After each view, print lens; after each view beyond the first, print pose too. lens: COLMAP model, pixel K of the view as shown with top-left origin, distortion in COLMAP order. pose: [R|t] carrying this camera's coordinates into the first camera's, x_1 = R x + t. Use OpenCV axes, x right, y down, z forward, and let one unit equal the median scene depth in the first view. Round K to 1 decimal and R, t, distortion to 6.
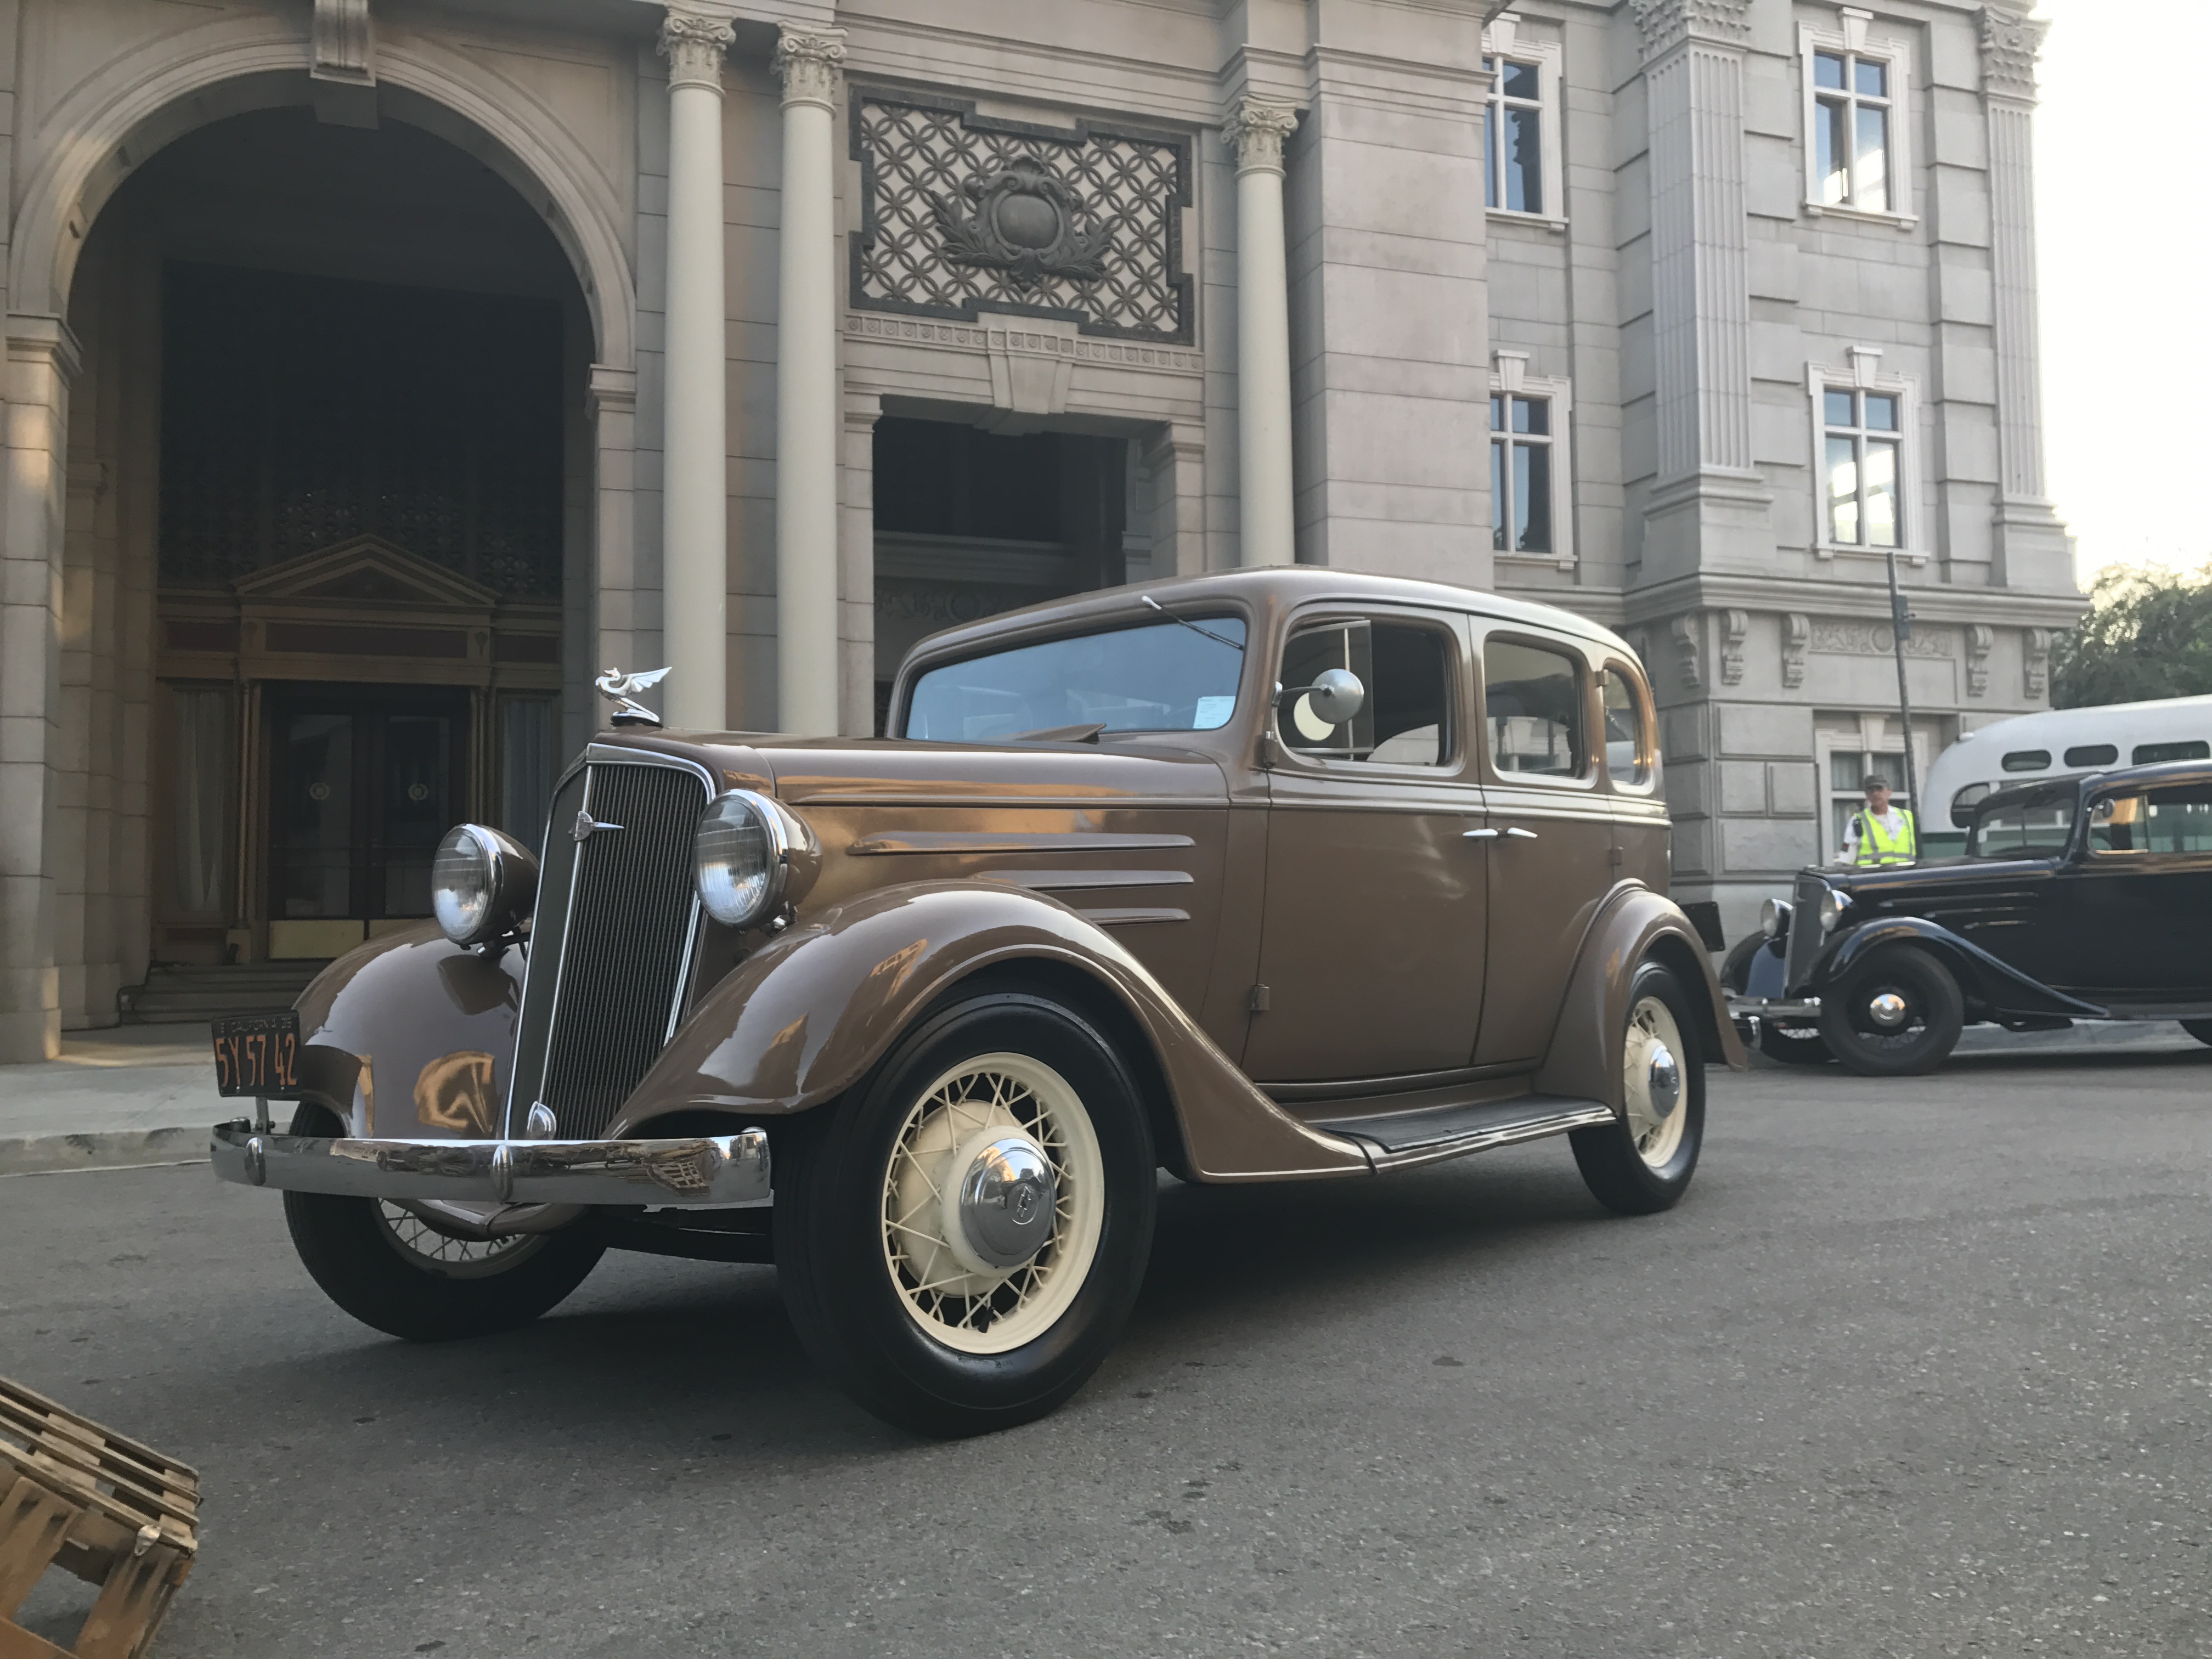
lens RADIAL K [[1789.7, 0, 1107.9], [0, 1789.7, 834.3], [0, 0, 1]] dist [-0.003799, 0.005577]
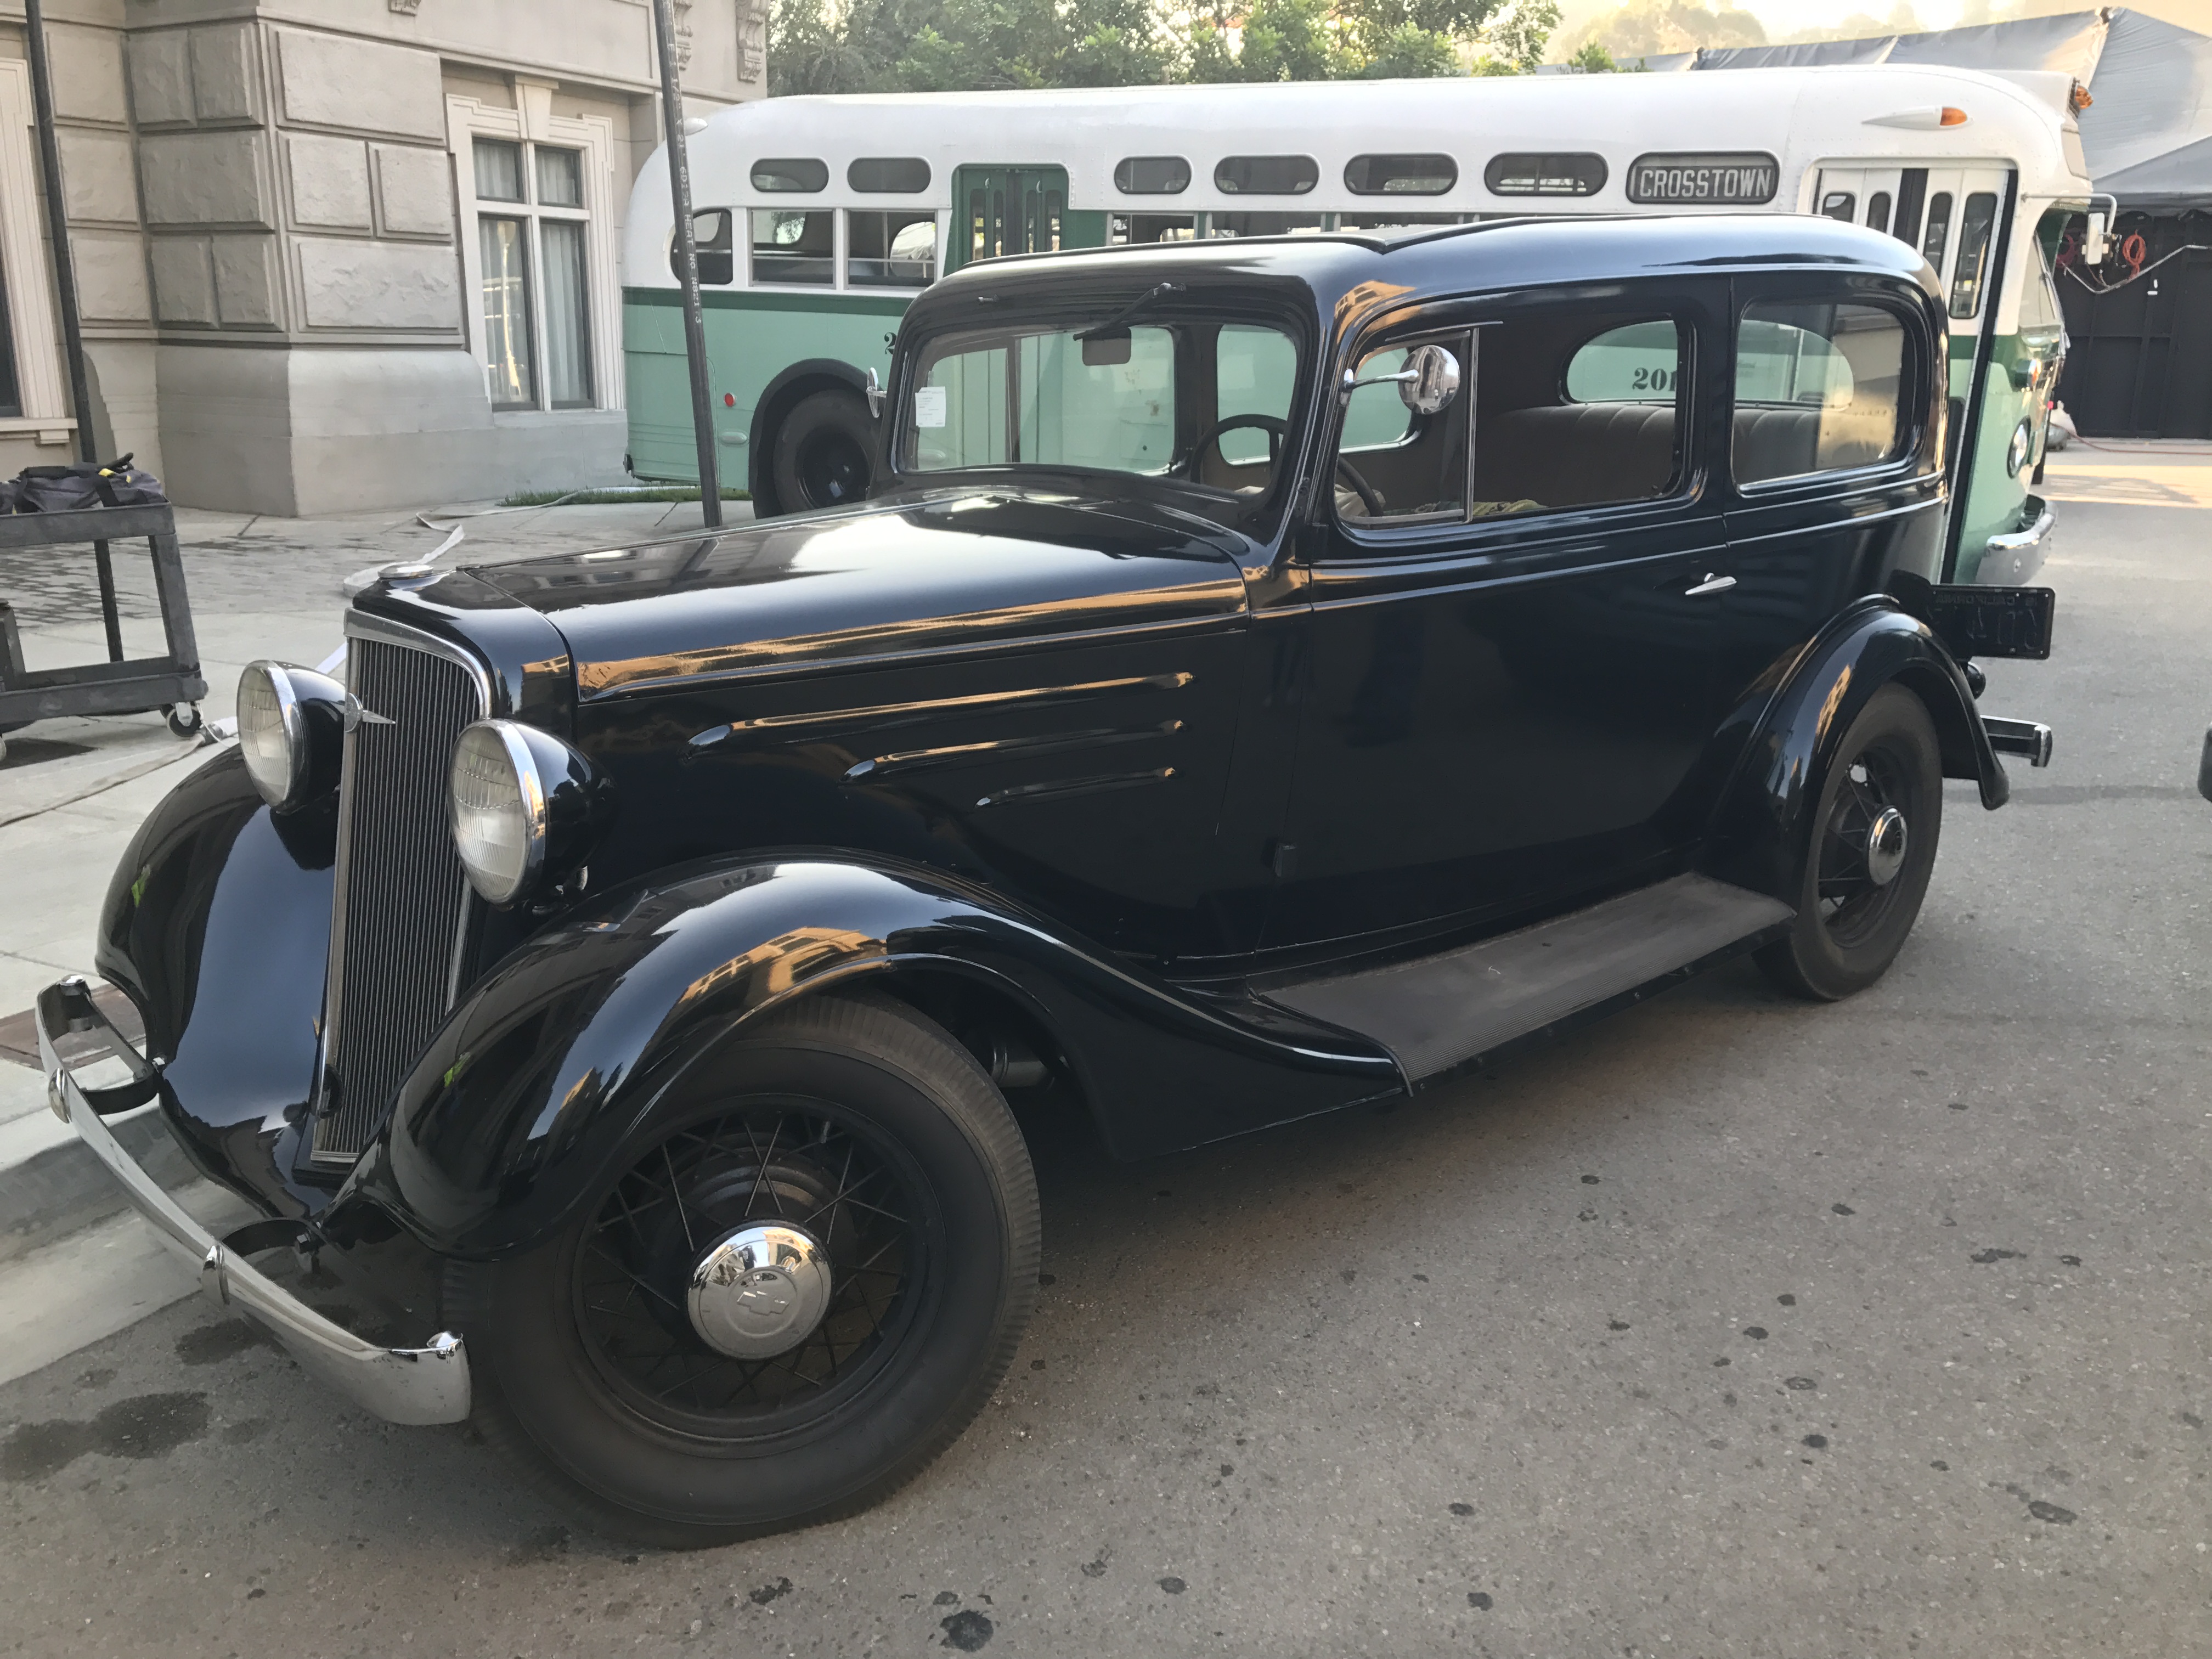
lens RADIAL K [[1789.7, 0, 1111.2], [0, 1789.7, 830.3], [0, 0, 1]] dist [-0.003799, 0.005577]
pose [[0.757705, -0.148794, 0.635408, 0.139650], [-0.059654, 0.953792, 0.294486, -0.011337], [-0.649865, -0.261038, 0.713817, 0.344660]]
